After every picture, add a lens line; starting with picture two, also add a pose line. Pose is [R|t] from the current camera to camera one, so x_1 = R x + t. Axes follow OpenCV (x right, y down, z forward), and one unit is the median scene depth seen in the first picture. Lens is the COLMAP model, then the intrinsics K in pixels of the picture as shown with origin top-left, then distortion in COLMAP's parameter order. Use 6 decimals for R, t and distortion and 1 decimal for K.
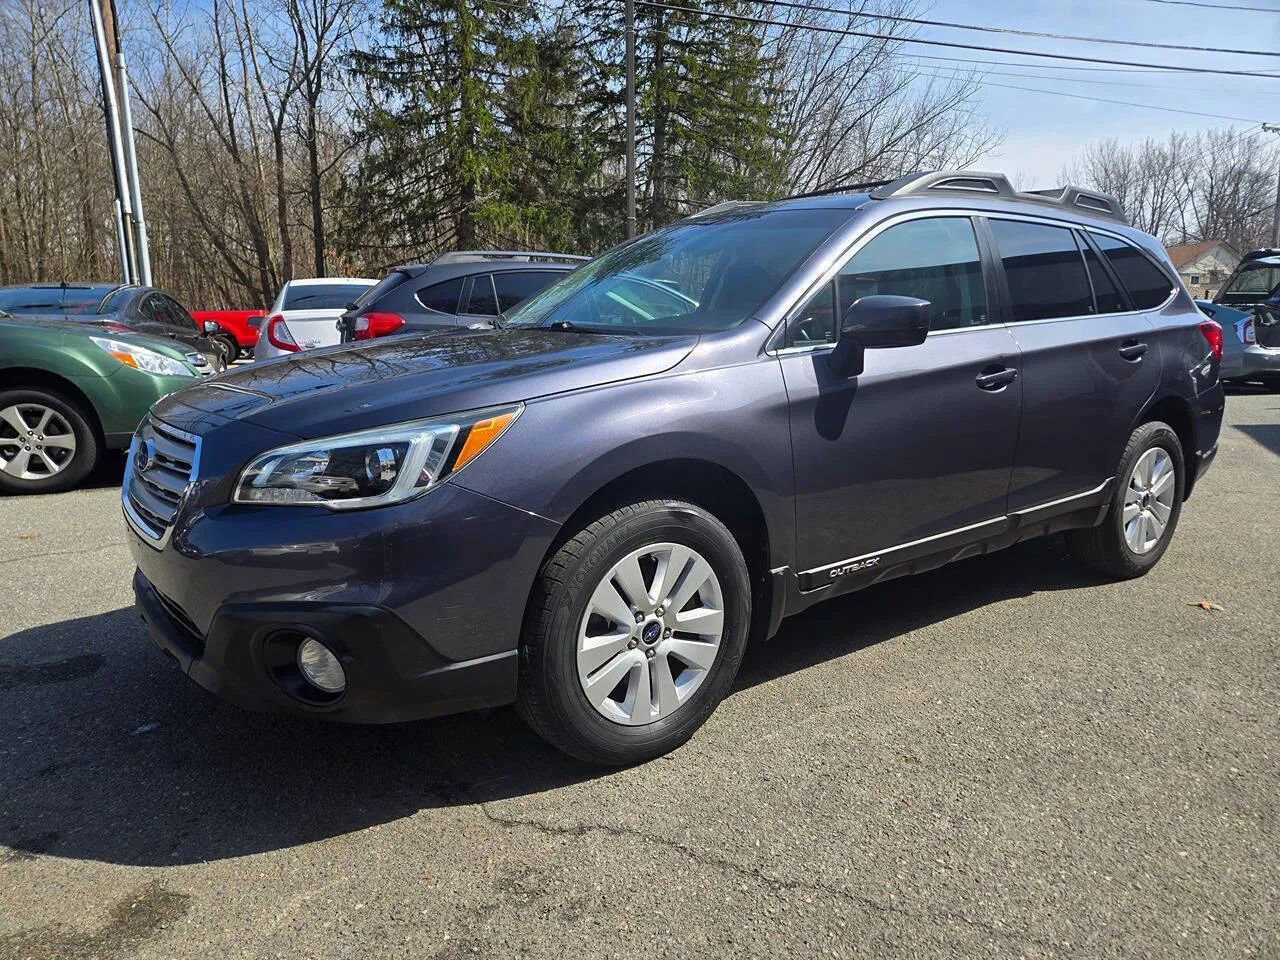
lens RADIAL K [[862.2, 0, 634.2], [0, 862.2, 480.1], [0, 0, 1]] dist [0.077153, -0.066020]
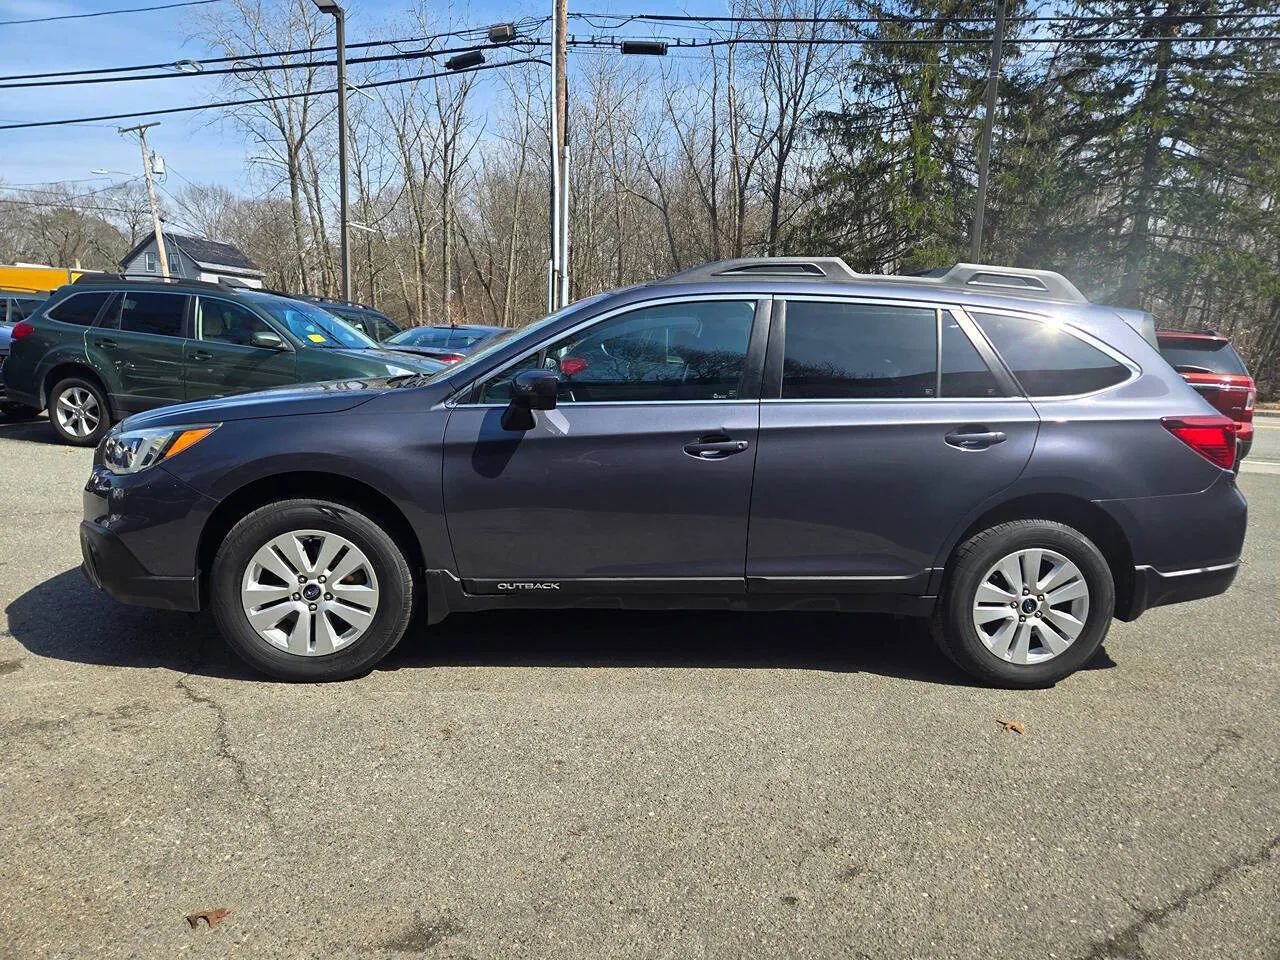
lens RADIAL K [[860.8, 0, 637.7], [0, 860.8, 477.9], [0, 0, 1]] dist [0.078586, -0.066424]
pose [[0.848288, 0.118526, -0.516100, 0.806891], [-0.141524, 0.989921, -0.005274, -0.053479], [0.510273, 0.077514, 0.856512, 0.020738]]
